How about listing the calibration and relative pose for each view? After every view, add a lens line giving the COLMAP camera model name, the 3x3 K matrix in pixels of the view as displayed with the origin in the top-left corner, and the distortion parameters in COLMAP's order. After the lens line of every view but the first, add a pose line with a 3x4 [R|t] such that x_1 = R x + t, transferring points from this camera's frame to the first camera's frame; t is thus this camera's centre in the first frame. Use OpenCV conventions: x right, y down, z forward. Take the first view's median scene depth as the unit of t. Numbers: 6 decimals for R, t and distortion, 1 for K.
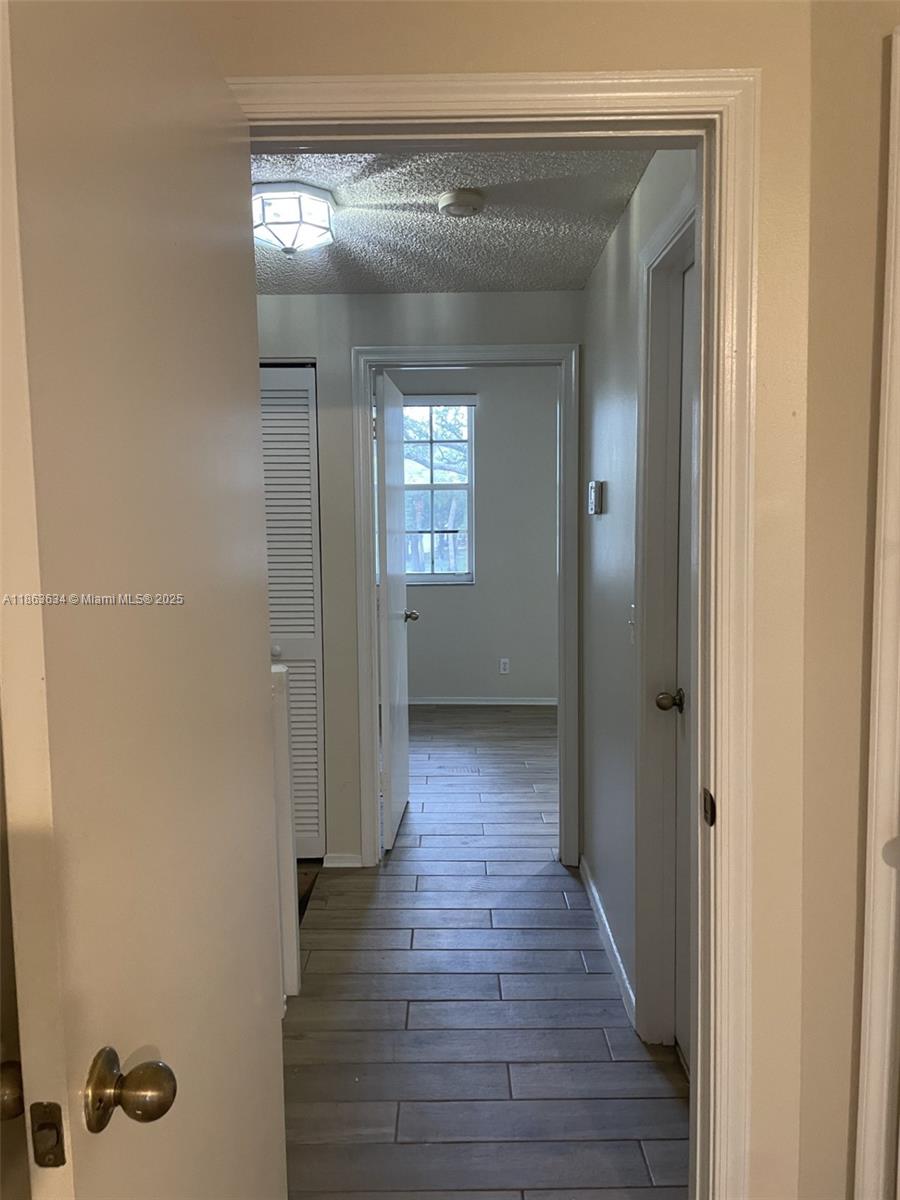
lens RADIAL K [[907.3, 0, 450.0], [0, 907.3, 600.0], [0, 0, 1]] dist [0.113005, -0.155242]
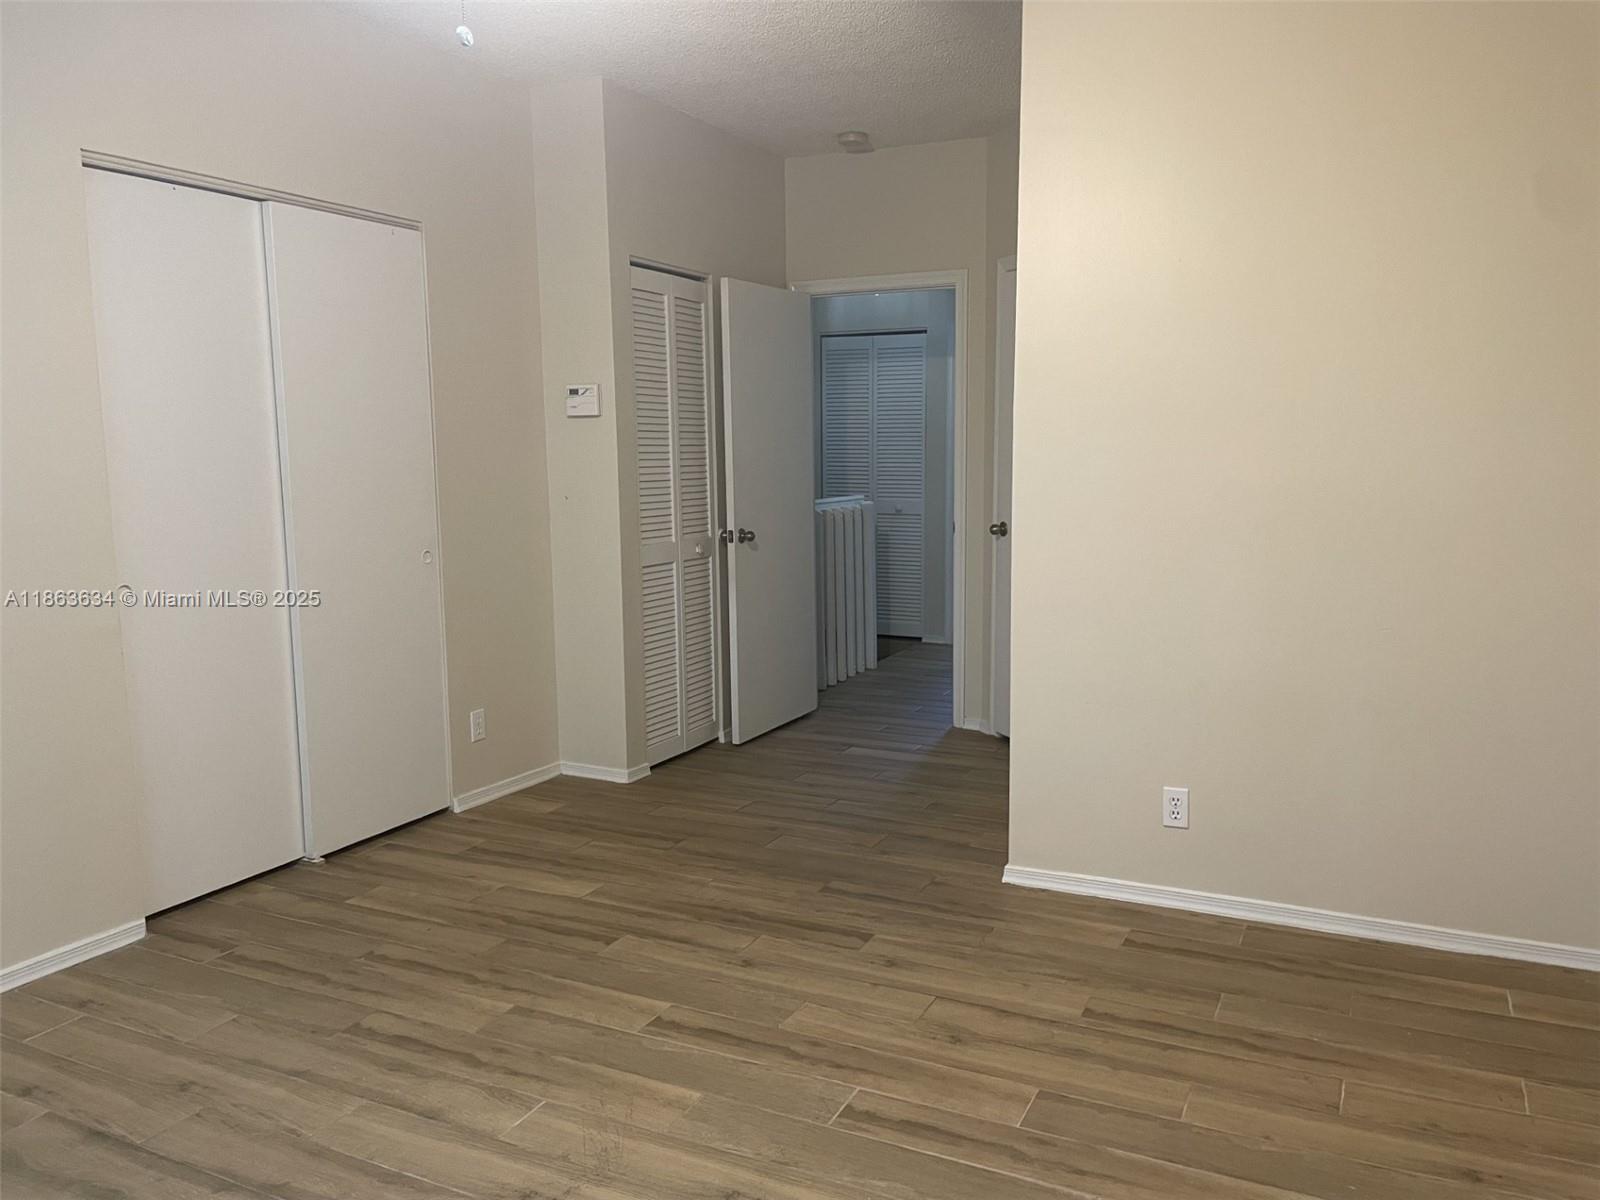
lens RADIAL K [[1209.7, 0, 807.8], [0, 1209.7, 599.0], [0, 0, 1]] dist [0.113005, -0.155242]
pose [[0.901019, 0.058240, -0.429852, 0.622397], [-0.042145, 0.998011, 0.046879, 0.127524], [0.431728, -0.024122, 0.901681, -1.064159]]
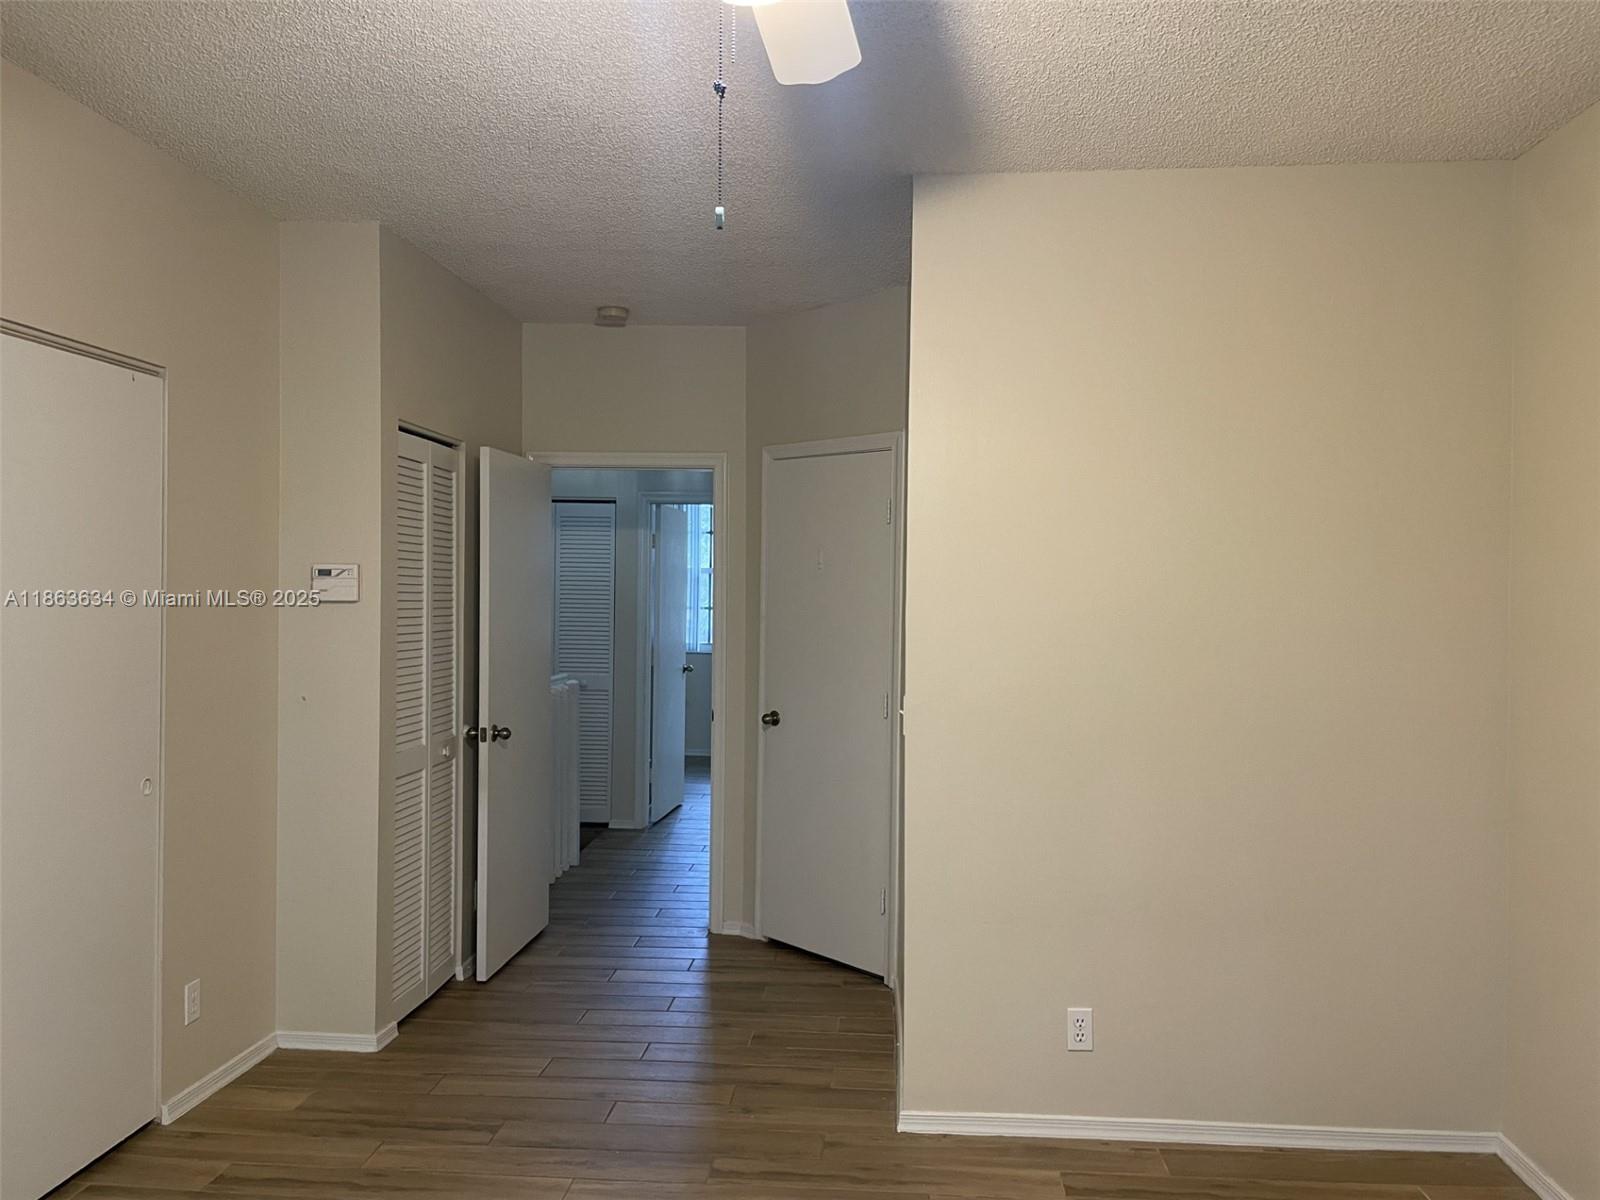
lens RADIAL K [[1209.7, 0, 807.8], [0, 1209.7, 599.0], [0, 0, 1]] dist [0.113005, -0.155242]
pose [[0.997475, 0.021918, -0.067552, 0.329246], [-0.027843, 0.995727, -0.088046, 0.085970], [0.065334, 0.089704, 0.993823, -1.048186]]
